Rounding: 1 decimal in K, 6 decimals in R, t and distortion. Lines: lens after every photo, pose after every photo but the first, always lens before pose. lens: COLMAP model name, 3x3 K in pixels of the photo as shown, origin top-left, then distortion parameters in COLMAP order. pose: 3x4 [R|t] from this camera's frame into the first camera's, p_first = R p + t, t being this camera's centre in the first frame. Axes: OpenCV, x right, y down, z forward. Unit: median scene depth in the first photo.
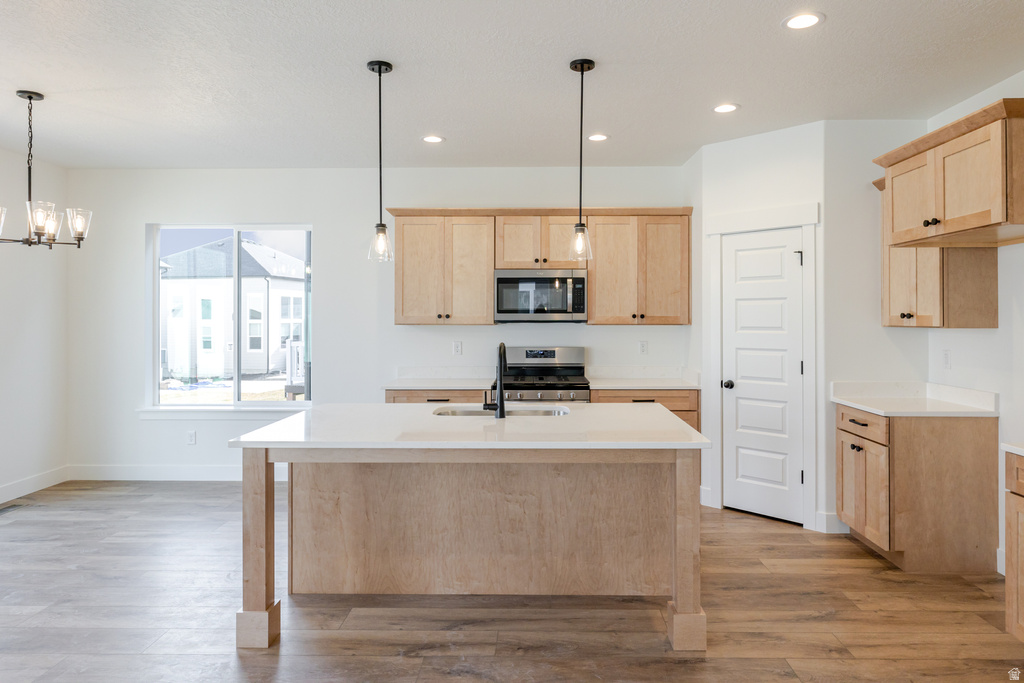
lens RADIAL K [[650.1, 0, 515.9], [0, 650.1, 318.4], [0, 0, 1]] dist [0.007658, -0.008894]
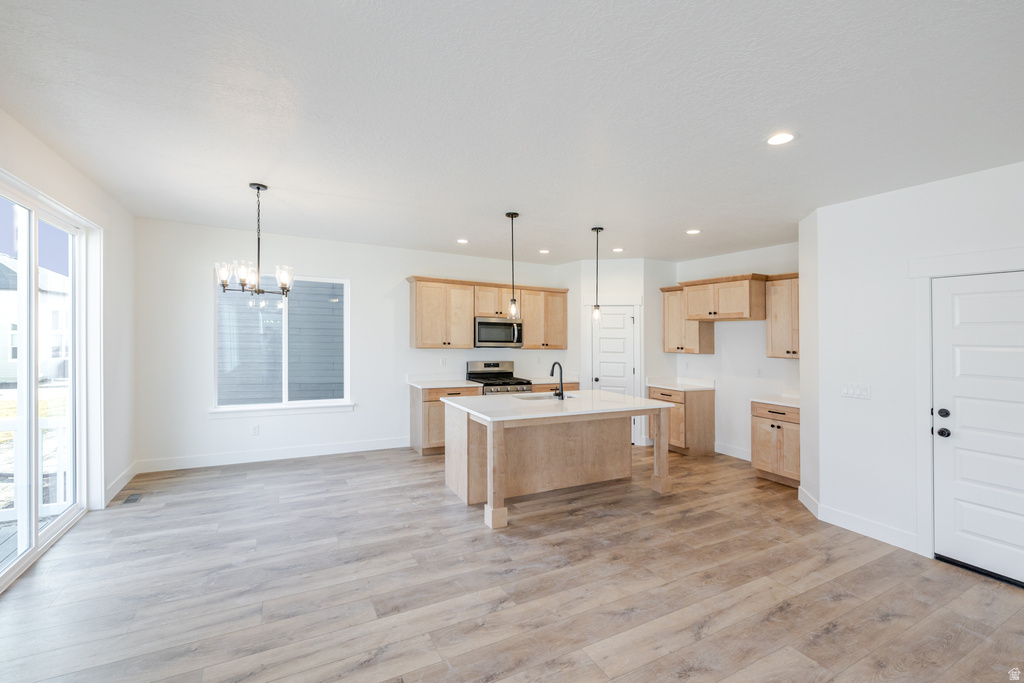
lens RADIAL K [[449.9, 0, 503.4], [0, 449.9, 326.4], [0, 0, 1]] dist [0.004146, -0.001120]
pose [[0.871776, 0.029557, 0.489012, -0.793322], [-0.020726, 0.999510, -0.023464, -0.032218], [-0.489466, 0.010320, 0.871962, -0.106314]]
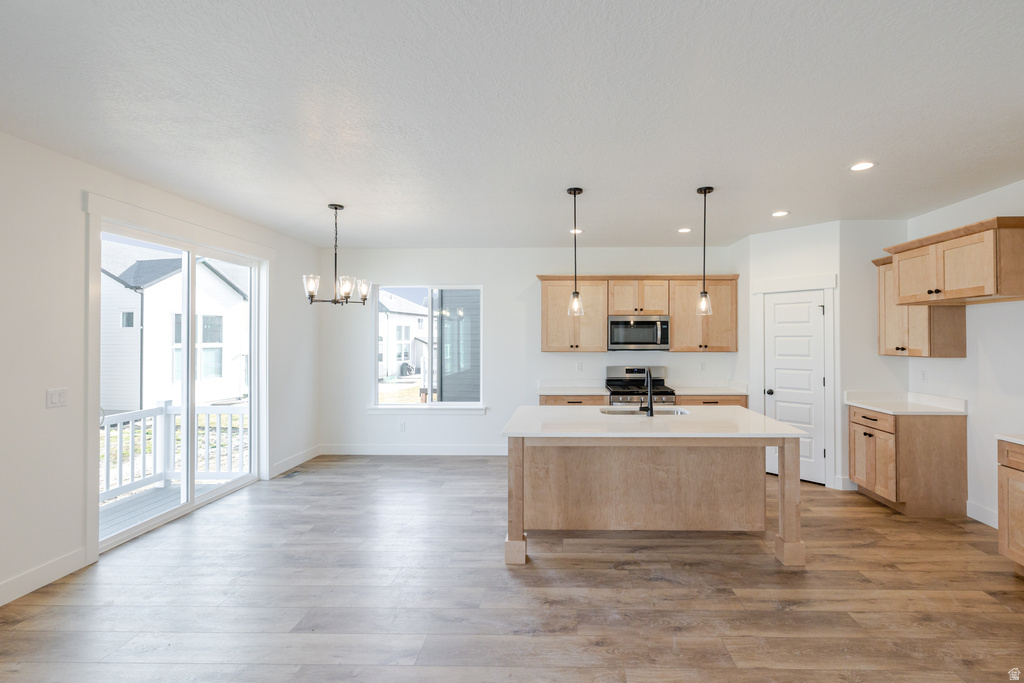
lens RADIAL K [[449.9, 0, 549.6], [0, 449.9, 338.9], [0, 0, 1]] dist [0.004146, -0.001120]
pose [[1.000000, -0.000352, 0.000535, -0.243756], [0.000352, 0.999999, -0.001249, -0.028598], [-0.000534, 0.001249, 0.999999, -0.069608]]
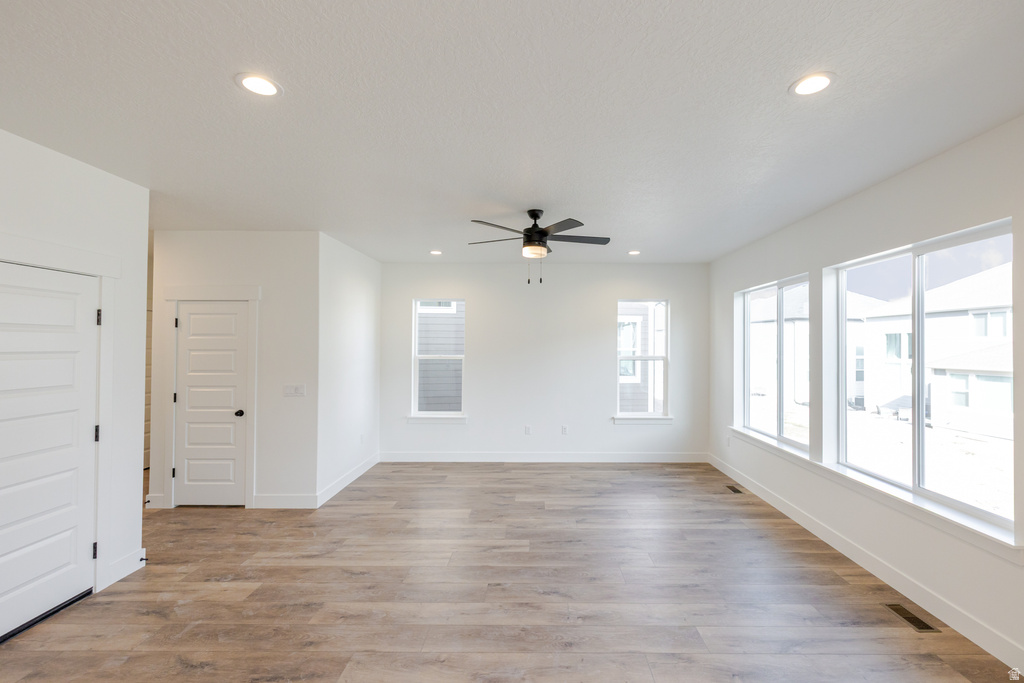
lens RADIAL K [[449.9, 0, 527.3], [0, 449.9, 341.4], [0, 0, 1]] dist [0.004146, -0.001120]
pose [[-0.999923, 0.004972, -0.011345, -0.371722], [0.005059, 0.999958, -0.007591, -0.043856], [0.011307, -0.007648, -0.999907, 0.827627]]
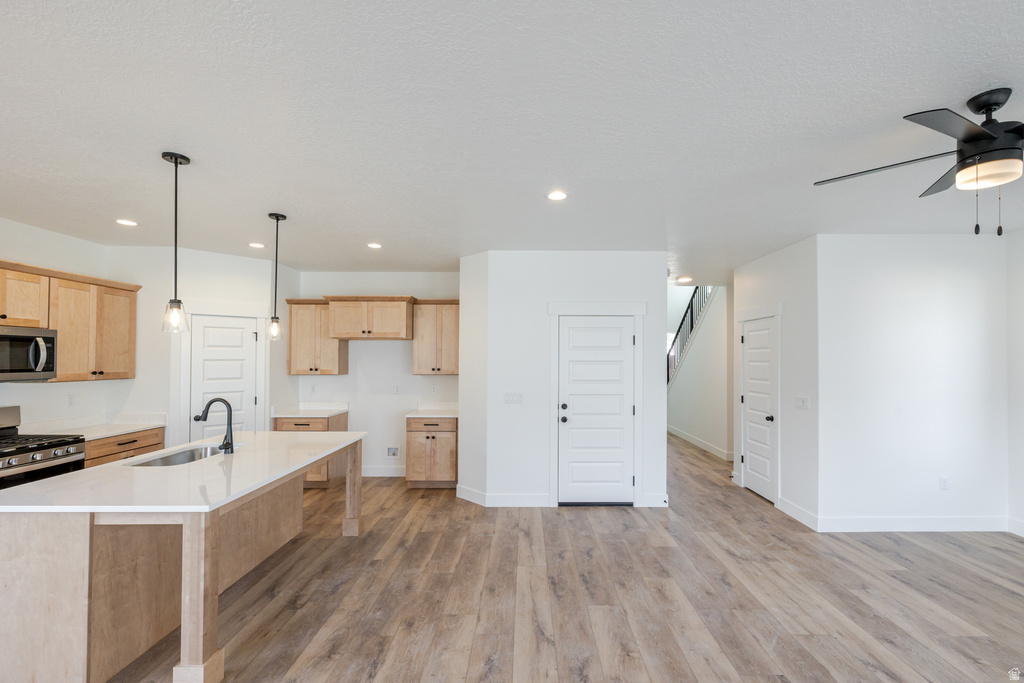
lens RADIAL K [[449.9, 0, 538.6], [0, 449.9, 341.6], [0, 0, 1]] dist [0.004146, -0.001120]
pose [[-0.048199, 0.038783, 0.998085, -0.921671], [-0.001493, 0.999242, -0.038900, -0.039696], [-0.998837, -0.003365, -0.048104, 0.371703]]
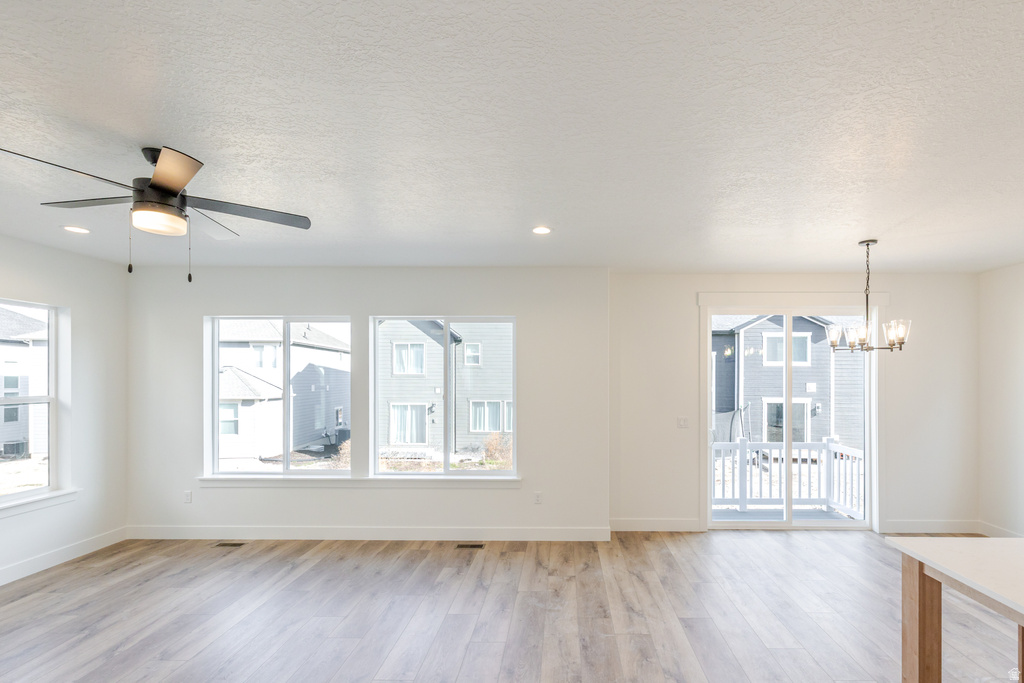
lens RADIAL K [[467.0, 0, 561.5], [0, 467.0, 382.4], [0, 0, 1]] dist [-0.007402, -0.000334]
pose [[0.029685, 0.012941, -0.999476, 0.229792], [-0.005382, 0.999904, 0.012786, -0.056413], [0.999545, 0.005000, 0.029752, 0.325725]]
